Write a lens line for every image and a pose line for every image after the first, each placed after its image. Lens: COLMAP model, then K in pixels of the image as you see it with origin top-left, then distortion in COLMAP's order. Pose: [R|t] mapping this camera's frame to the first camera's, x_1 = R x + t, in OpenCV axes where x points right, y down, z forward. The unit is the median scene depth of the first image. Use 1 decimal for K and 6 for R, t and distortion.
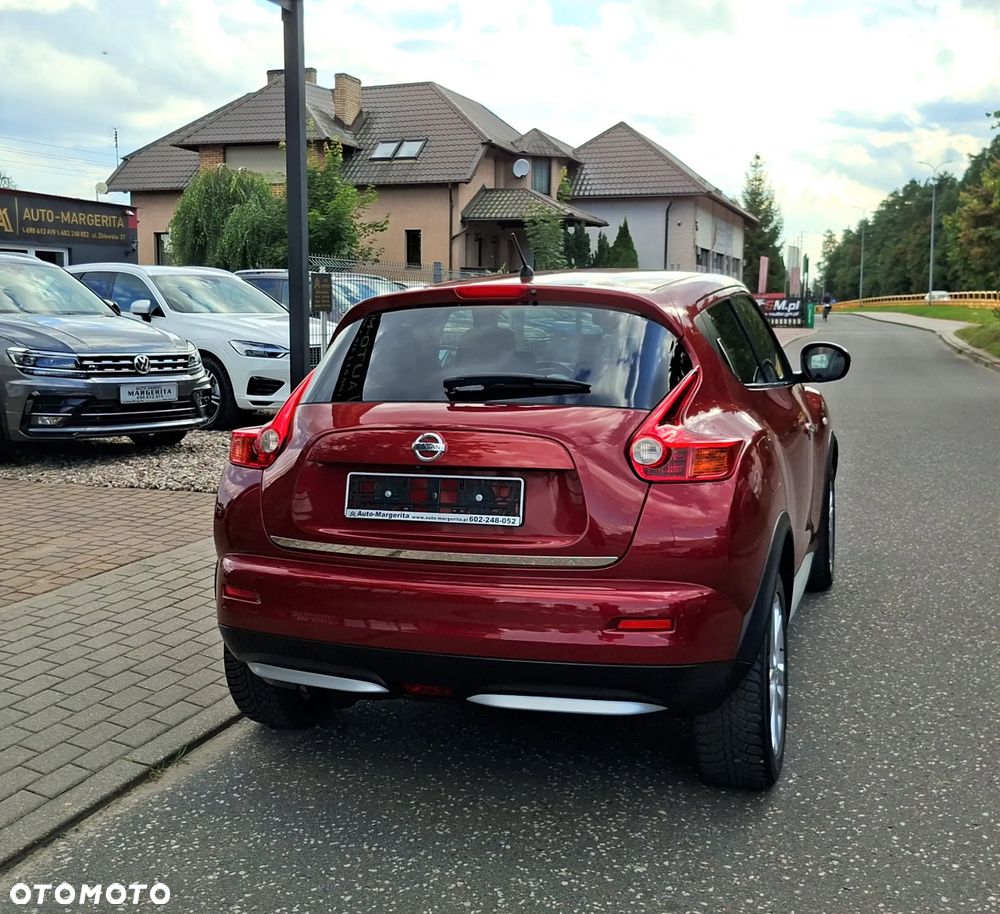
lens RADIAL K [[1166.0, 0, 453.6], [0, 1166.0, 407.4], [0, 0, 1]] dist [0.069079, 0.000000]
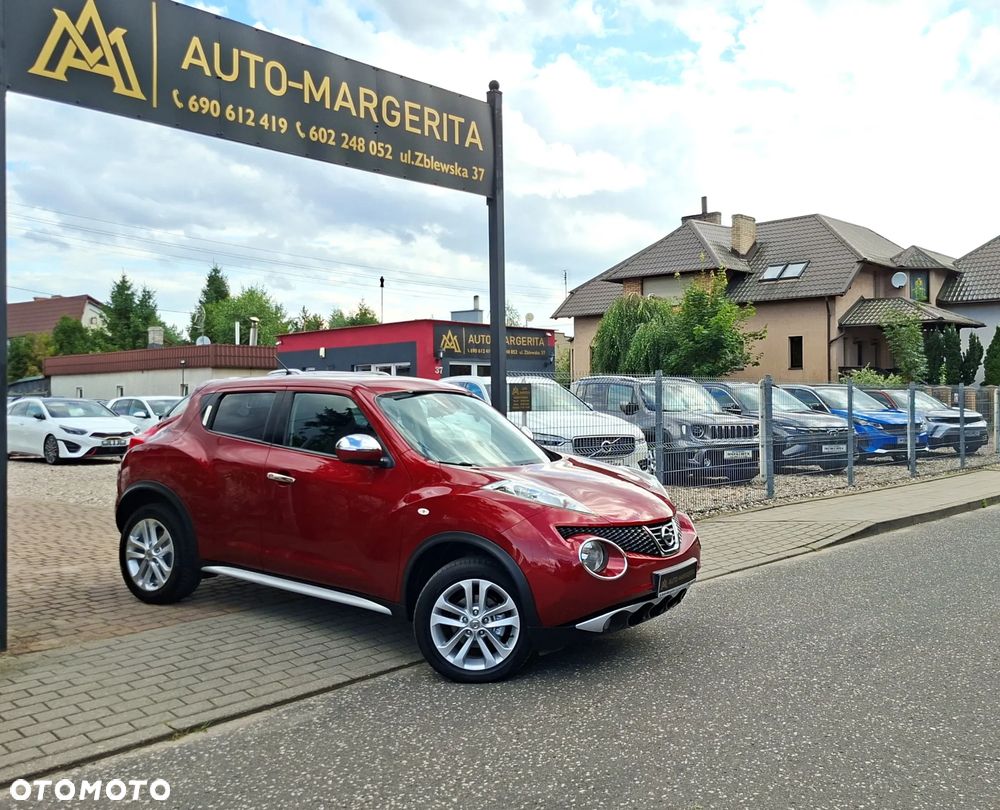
lens RADIAL K [[954.2, 0, 517.0], [0, 954.2, 374.6], [0, 0, 1]] dist [0.055563, 0.000000]
pose [[0.939465, -0.024158, -0.341792, 0.226110], [-0.015258, 0.993572, -0.112167, -0.003066], [0.342305, 0.110592, 0.933058, -0.012424]]
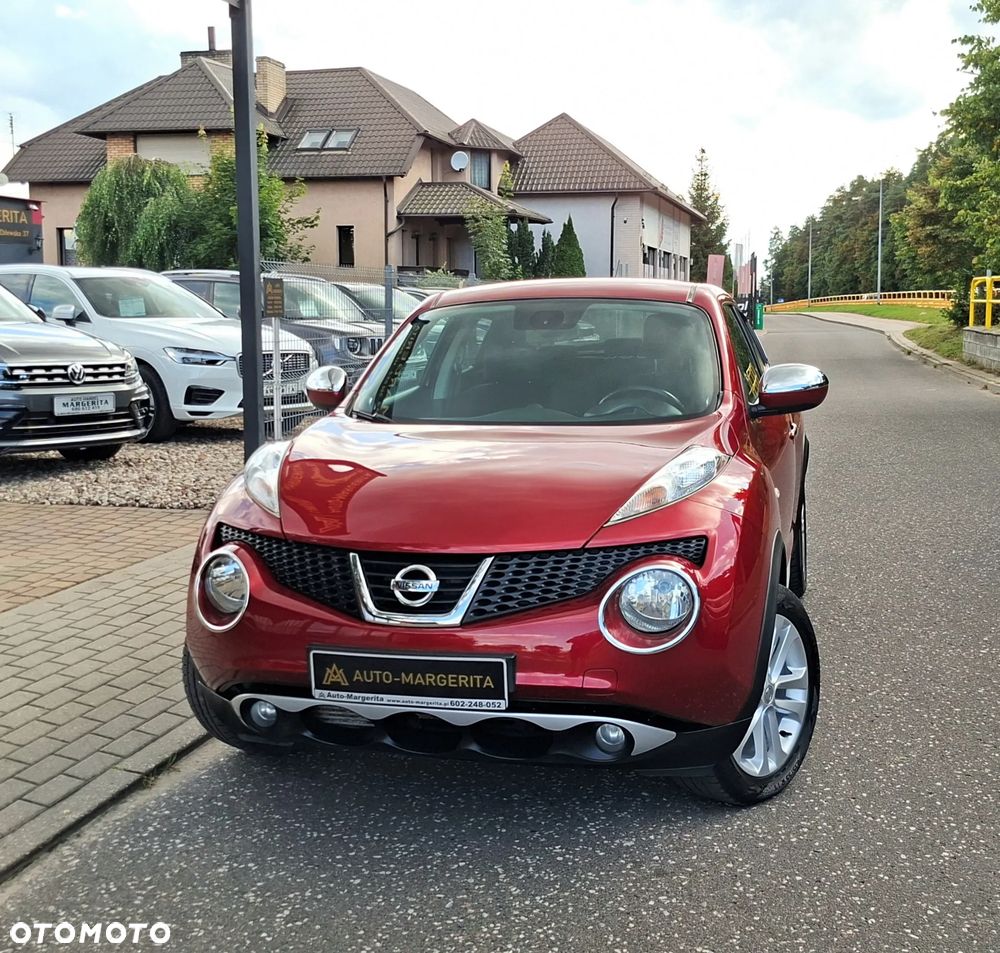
lens RADIAL K [[1242.8, 0, 501.5], [0, 1242.8, 424.3], [0, 0, 1]] dist [0.086417, 0.000000]
pose [[0.995802, -0.013015, 0.090606, -0.018066], [0.012359, 0.999893, 0.007790, 0.000227], [-0.090698, -0.006637, 0.995856, -0.039785]]
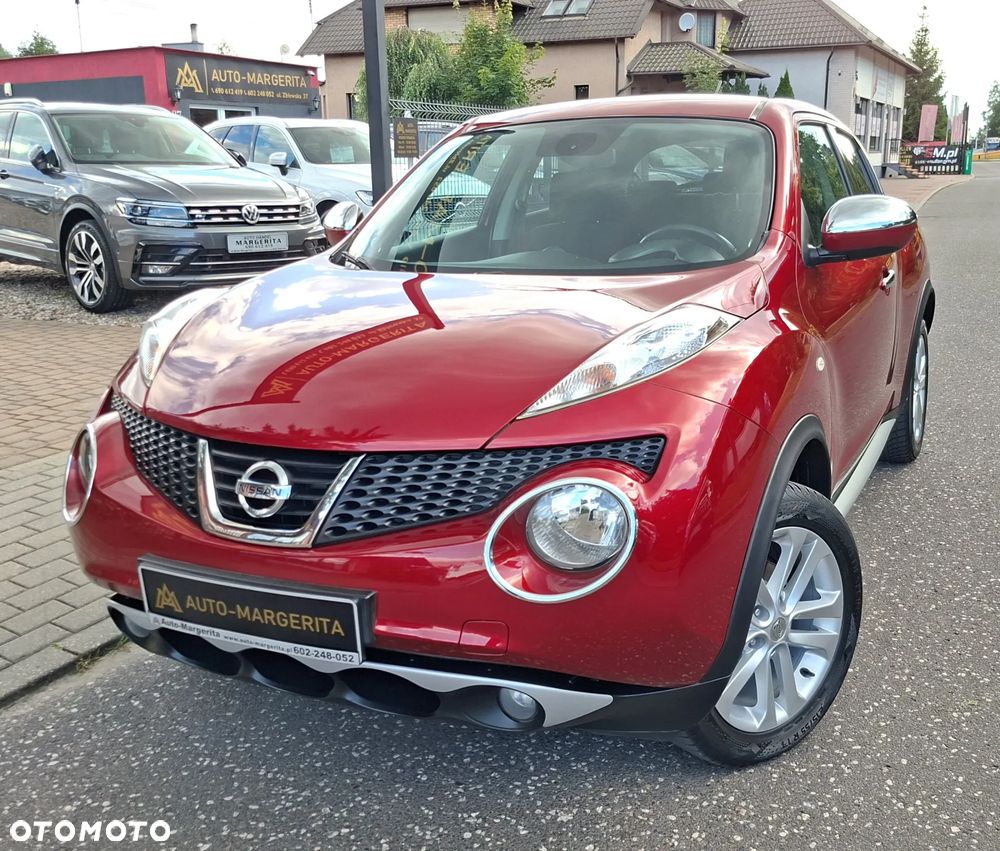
lens RADIAL K [[1046.7, 0, 535.0], [0, 1046.7, 395.5], [0, 0, 1]] dist [0.048819, 0.000000]
pose [[0.996095, 0.006045, -0.088080, 0.065564], [0.005803, 0.991012, 0.133646, -0.001046], [0.088096, -0.133635, 0.987107, 0.099302]]
